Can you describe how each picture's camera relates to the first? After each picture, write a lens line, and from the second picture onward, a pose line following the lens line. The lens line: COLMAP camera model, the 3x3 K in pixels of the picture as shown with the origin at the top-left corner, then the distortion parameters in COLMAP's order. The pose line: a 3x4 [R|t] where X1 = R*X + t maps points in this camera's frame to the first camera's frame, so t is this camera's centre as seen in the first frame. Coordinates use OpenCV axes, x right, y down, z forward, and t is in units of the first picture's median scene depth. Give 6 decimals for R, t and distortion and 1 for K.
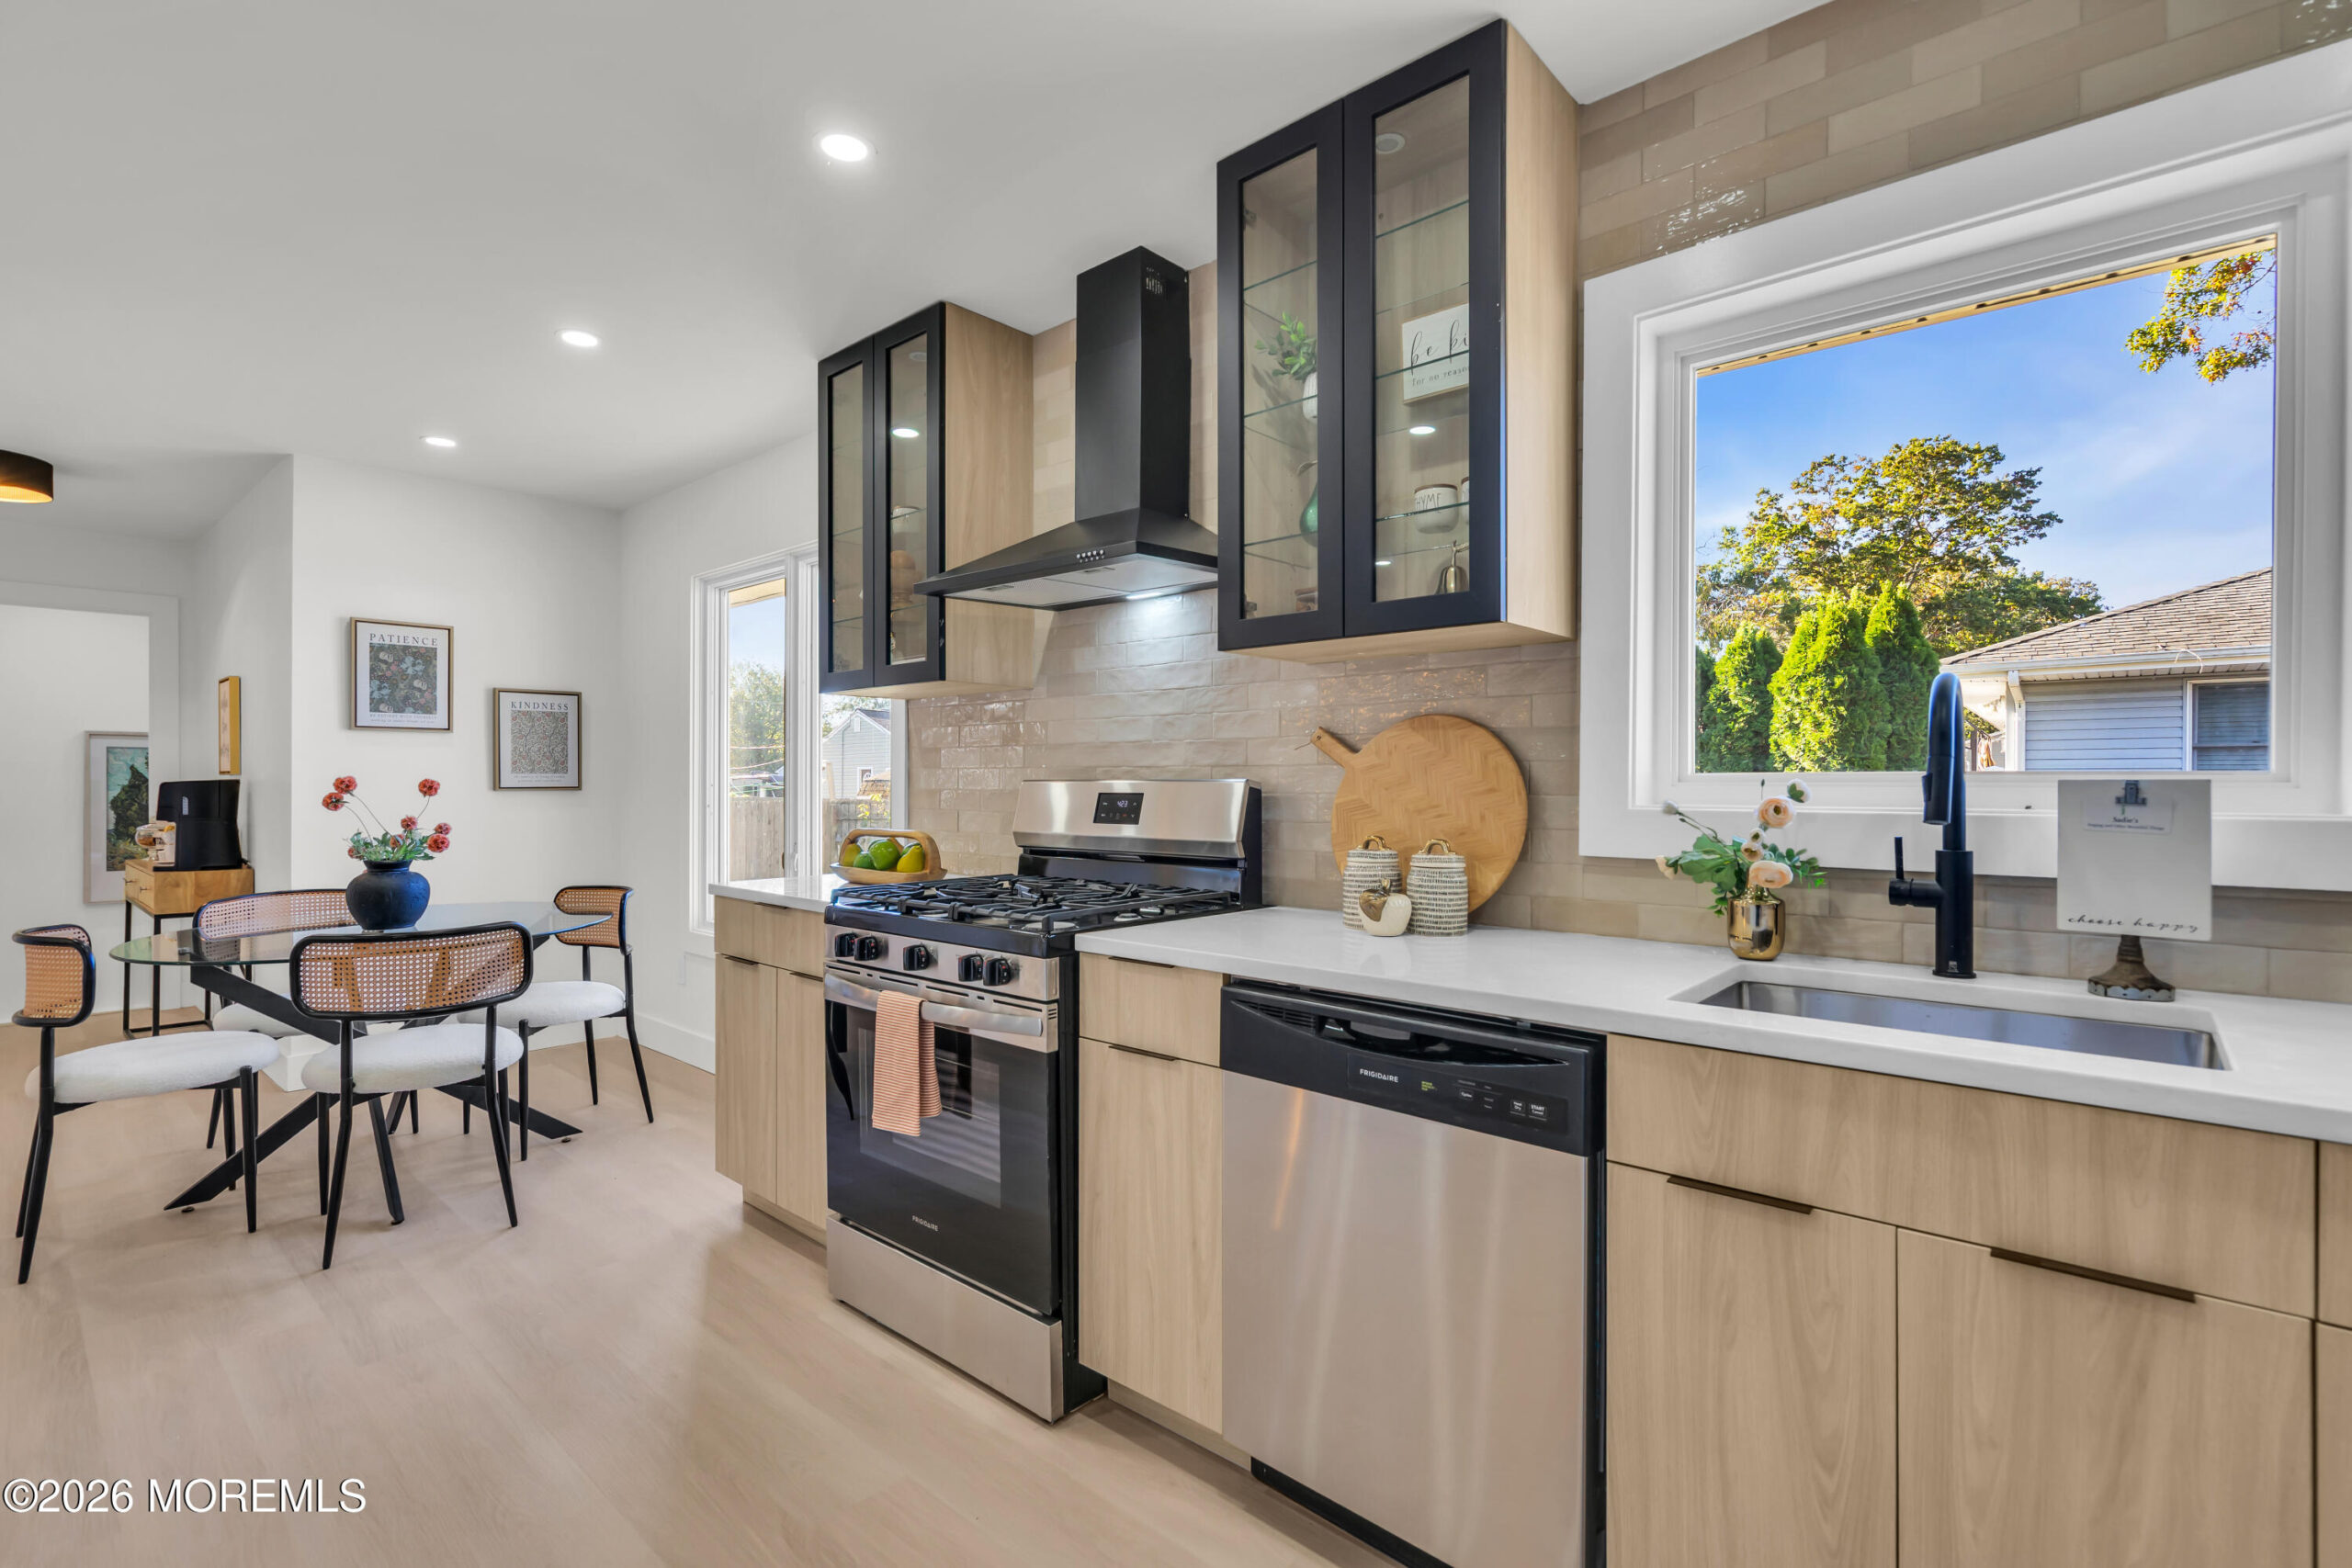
lens RADIAL K [[1062.9, 0, 1176.1], [0, 1062.9, 788.2], [0, 0, 1]] dist [-0.005984, 0.001331]
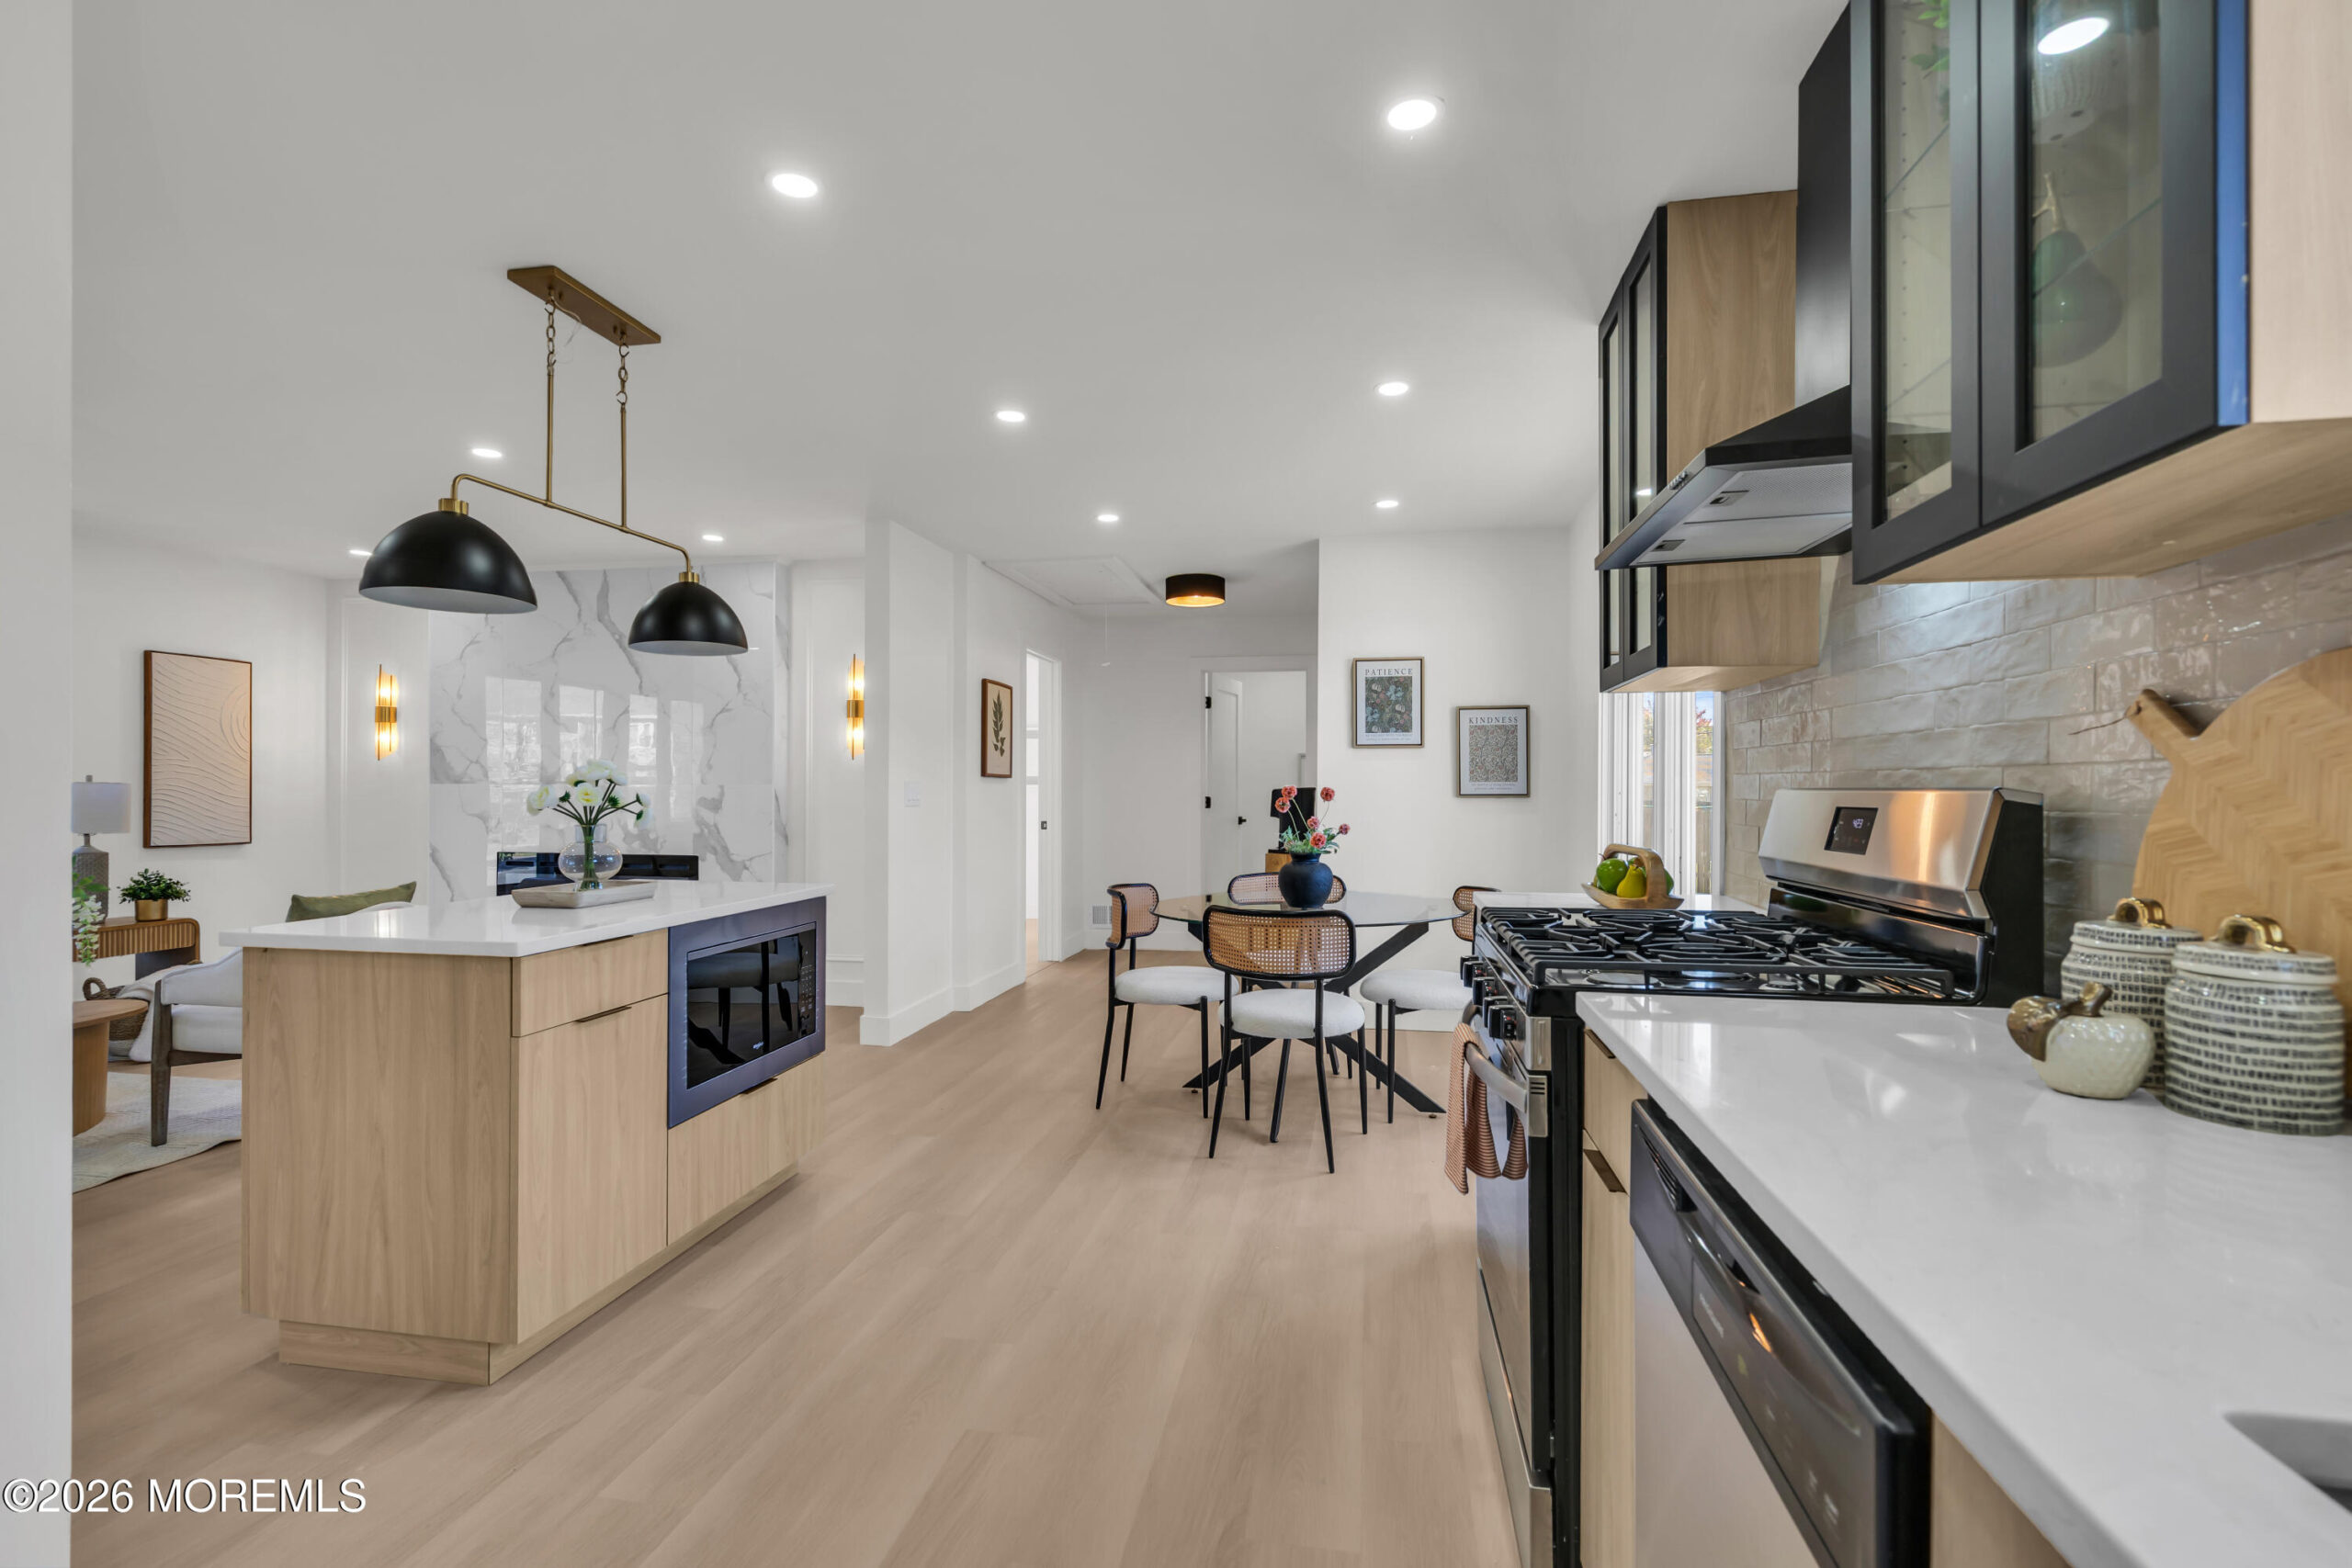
lens RADIAL K [[1062.9, 0, 1182.4], [0, 1062.9, 787.2], [0, 0, 1]] dist [-0.005984, 0.001331]
pose [[0.518792, -0.000573, -0.854900, 0.292887], [-0.006305, 0.999970, -0.004496, -0.002575], [0.854877, 0.007723, 0.518773, 0.262235]]
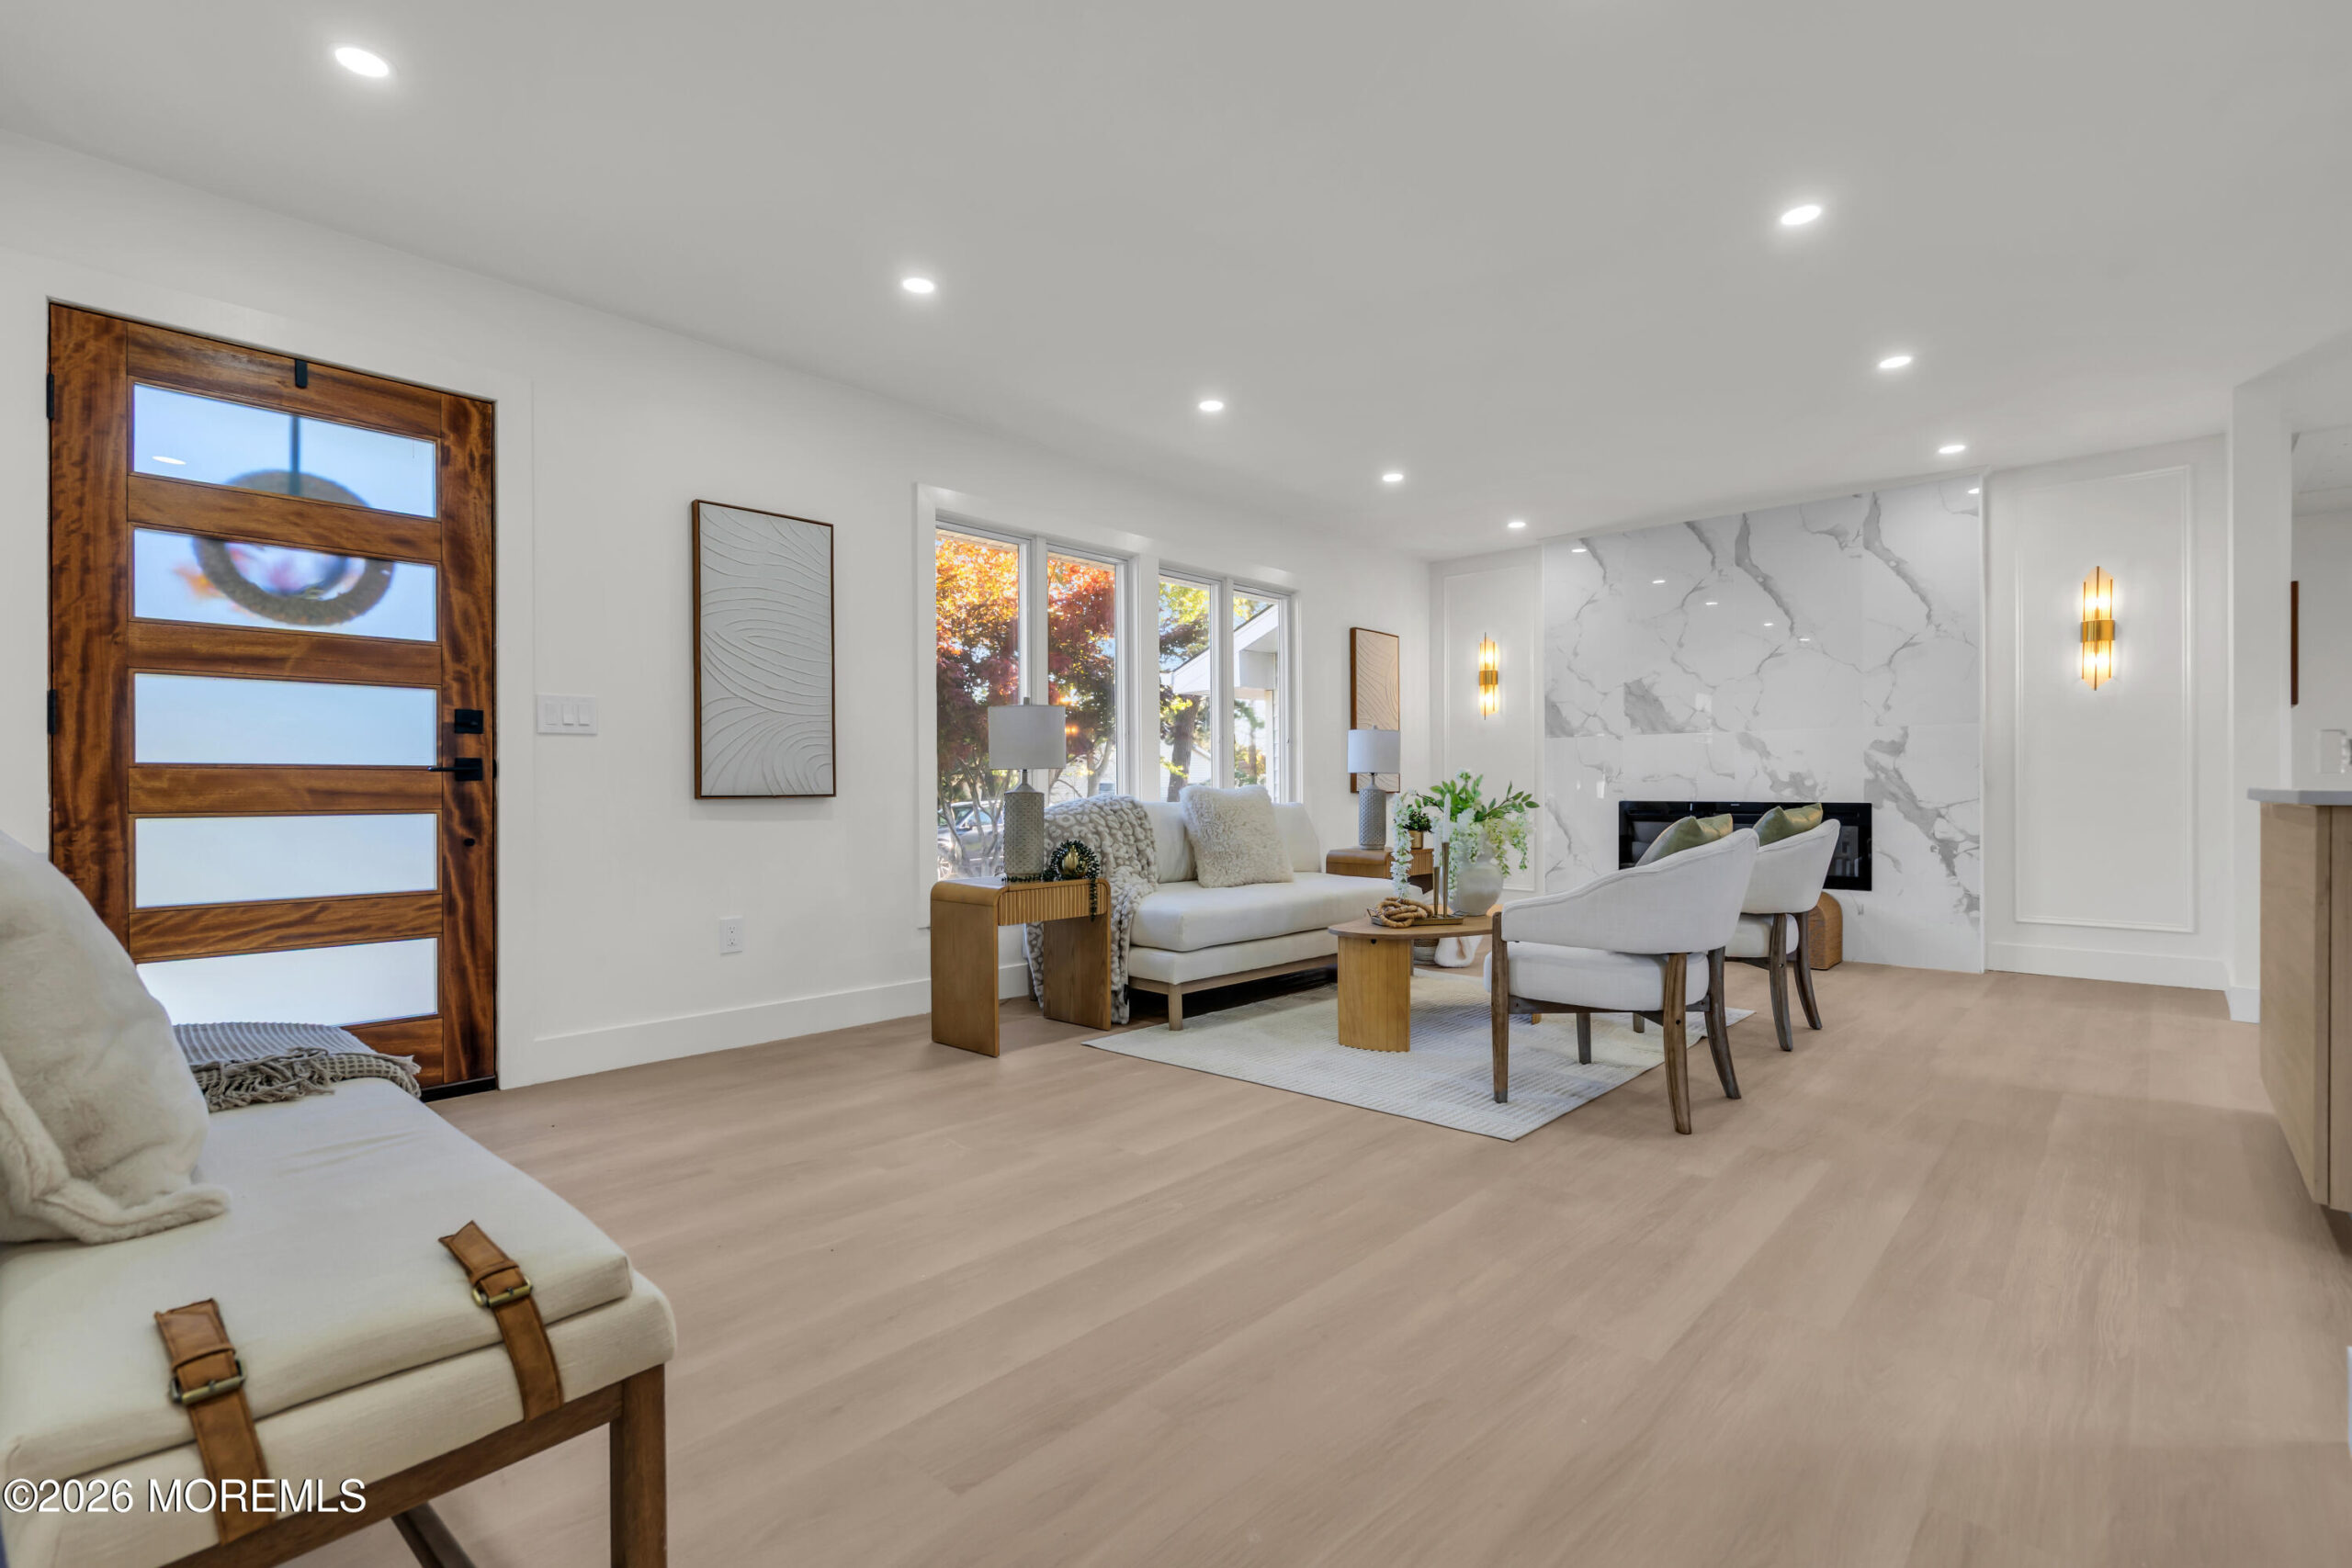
lens RADIAL K [[1078.7, 0, 1178.7], [0, 1078.7, 784.0], [0, 0, 1]] dist [-0.001448, 0.000726]
pose [[-0.020457, -0.003671, -0.999784, 0.021453], [-0.001132, 0.999993, -0.003649, 0.103731], [0.999790, 0.001057, -0.020461, -0.707481]]
